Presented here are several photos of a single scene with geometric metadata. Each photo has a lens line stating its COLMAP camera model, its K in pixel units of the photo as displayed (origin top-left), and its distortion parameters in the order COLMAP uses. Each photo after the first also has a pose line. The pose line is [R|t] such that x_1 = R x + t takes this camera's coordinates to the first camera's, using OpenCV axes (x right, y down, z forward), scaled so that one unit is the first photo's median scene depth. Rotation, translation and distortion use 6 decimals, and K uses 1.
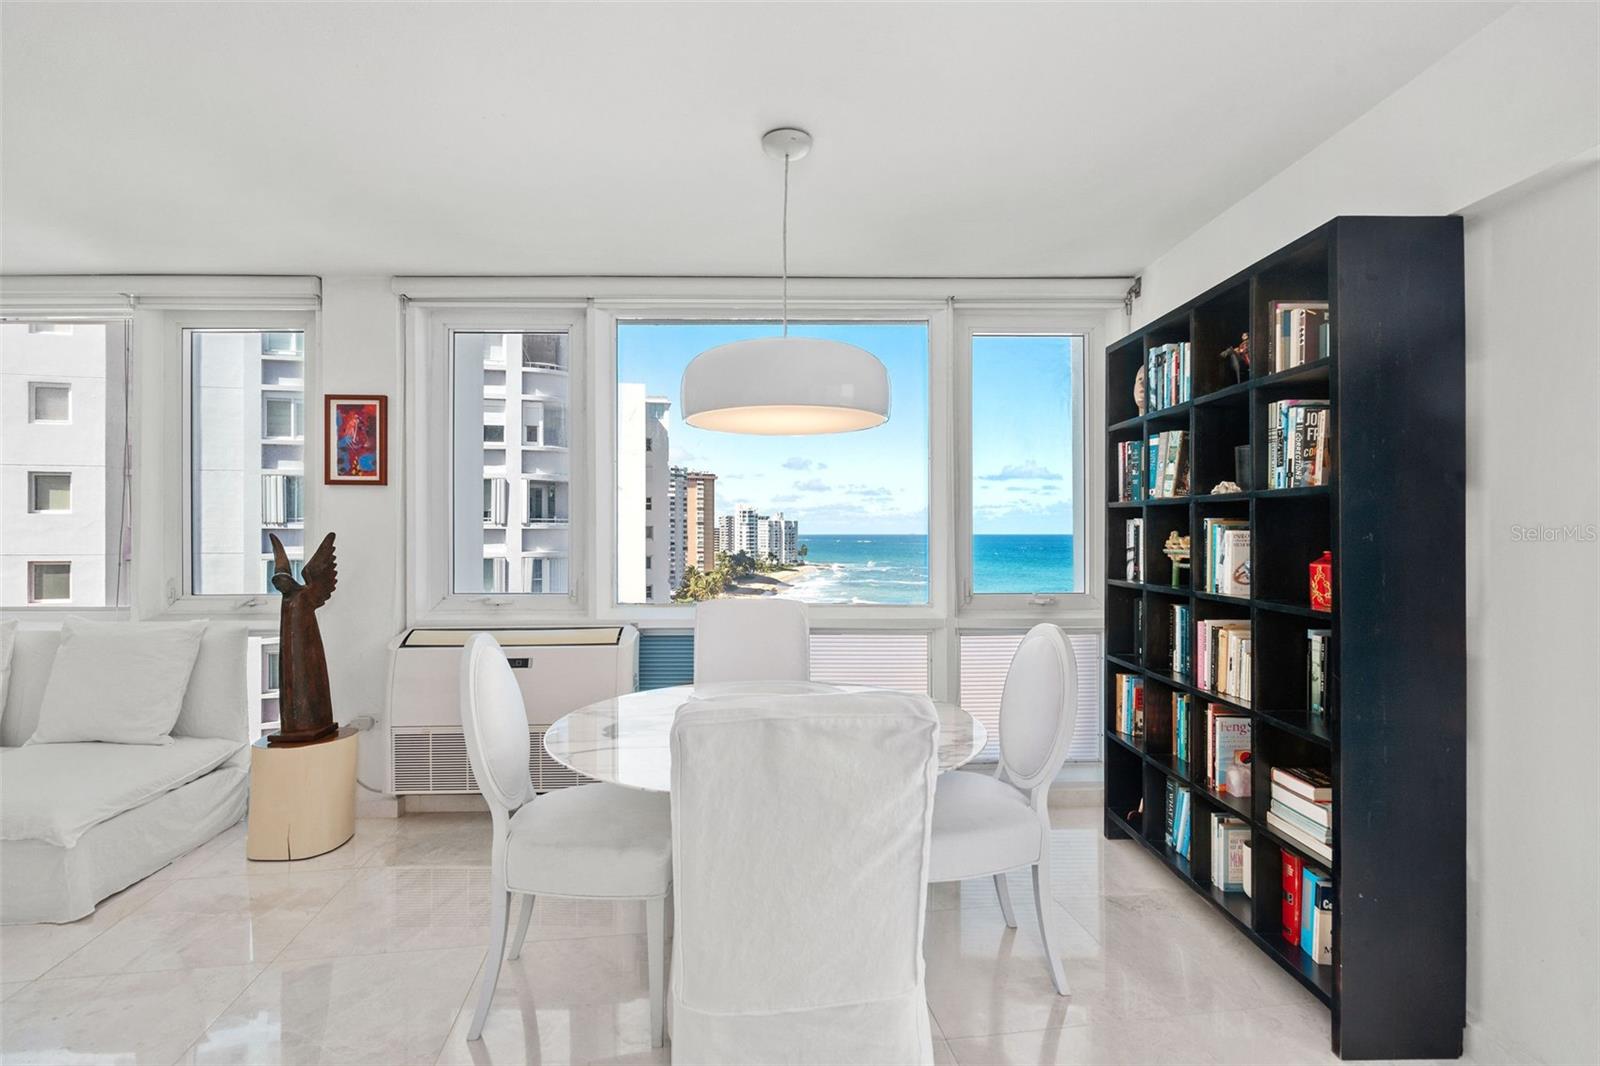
lens RADIAL K [[754.7, 0, 792.6], [0, 754.7, 529.5], [0, 0, 1]] dist [0.004347, -0.000470]
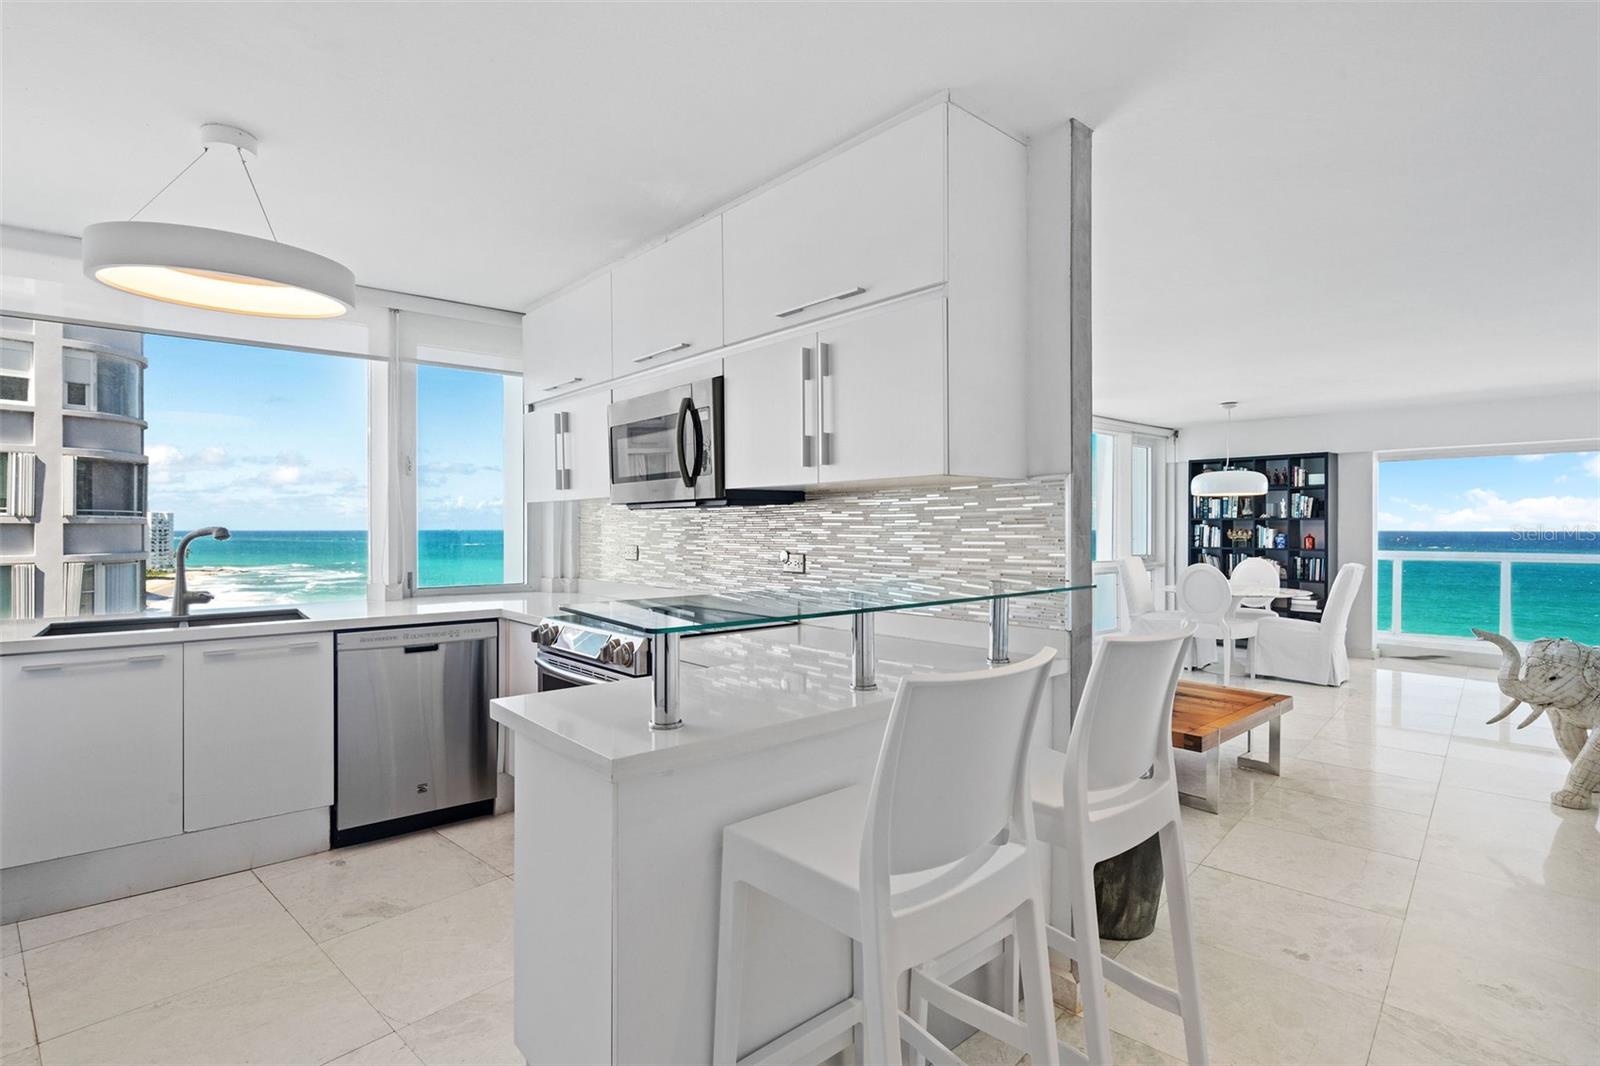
lens RADIAL K [[754.7, 0, 840.0], [0, 754.7, 525.1], [0, 0, 1]] dist [0.004347, -0.000470]
pose [[0.785413, 0.003997, 0.618959, -2.927974], [-0.002810, 0.999992, -0.002892, -0.000771], [-0.618966, 0.000532, 0.785418, -0.440427]]
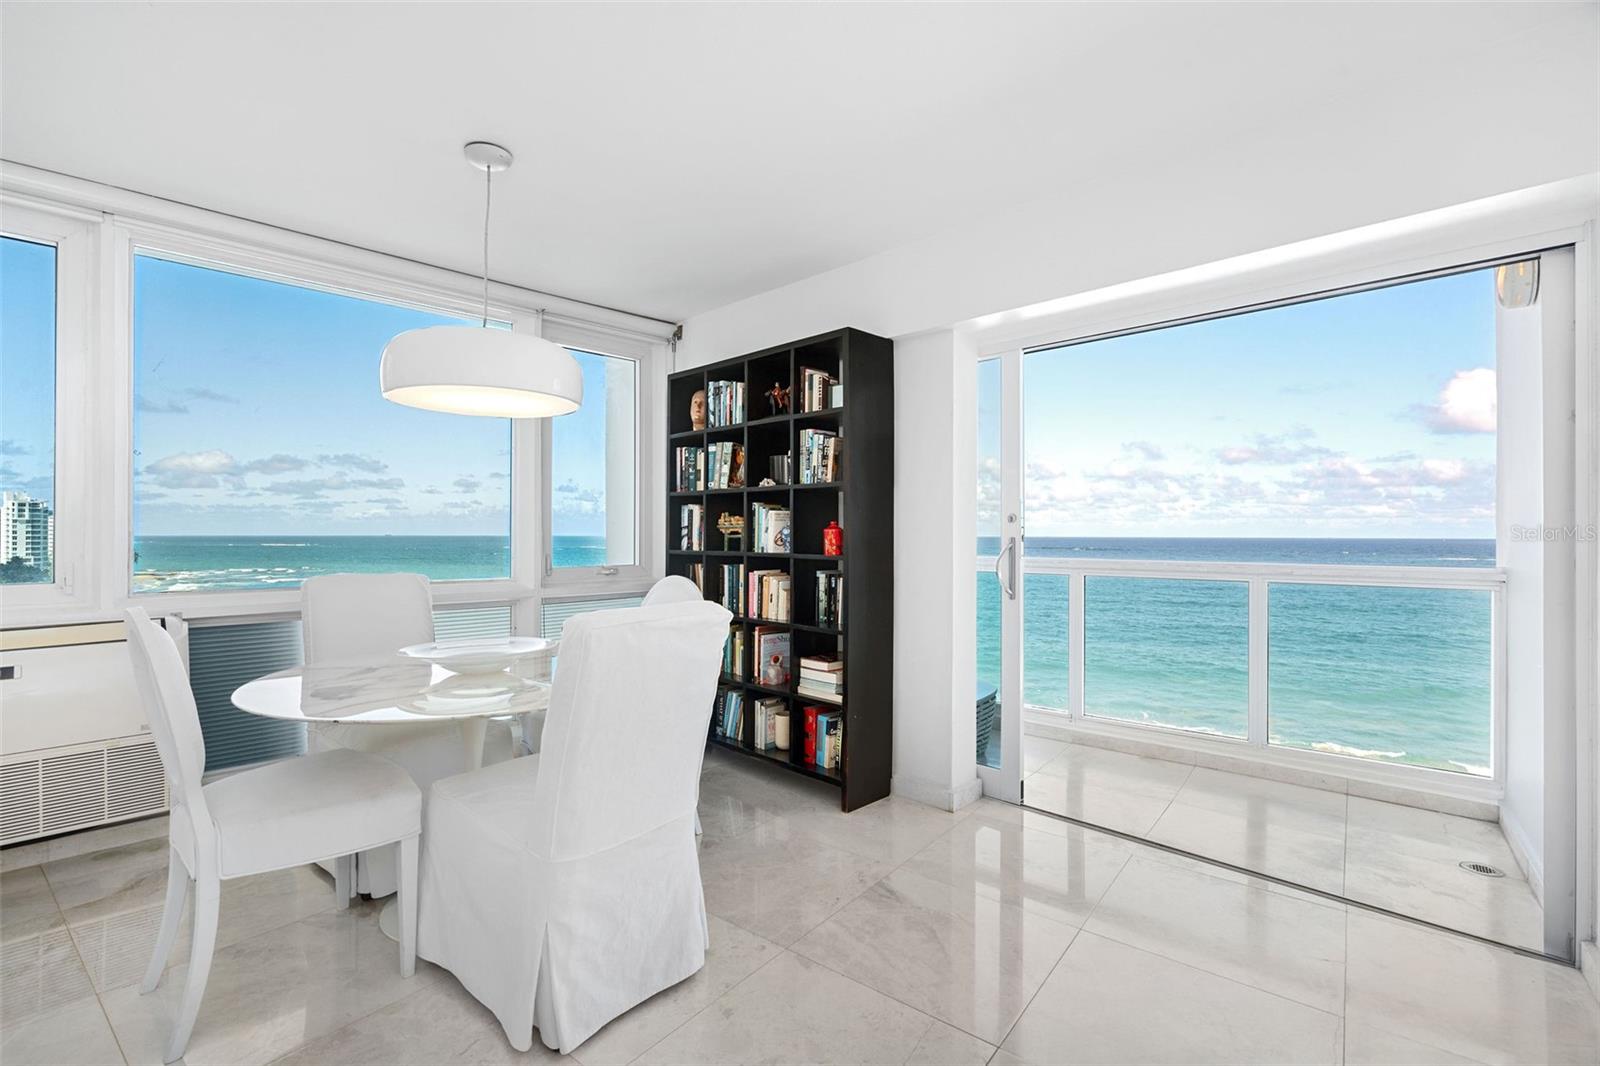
lens RADIAL K [[706.6, 0, 803.1], [0, 706.6, 527.7], [0, 0, 1]] dist [0.000897, 0.000865]
pose [[0.723796, 0.007328, 0.689975, -0.352061], [-0.005163, 0.999973, -0.005205, 0.041595], [-0.689995, 0.000205, 0.723814, -0.075581]]
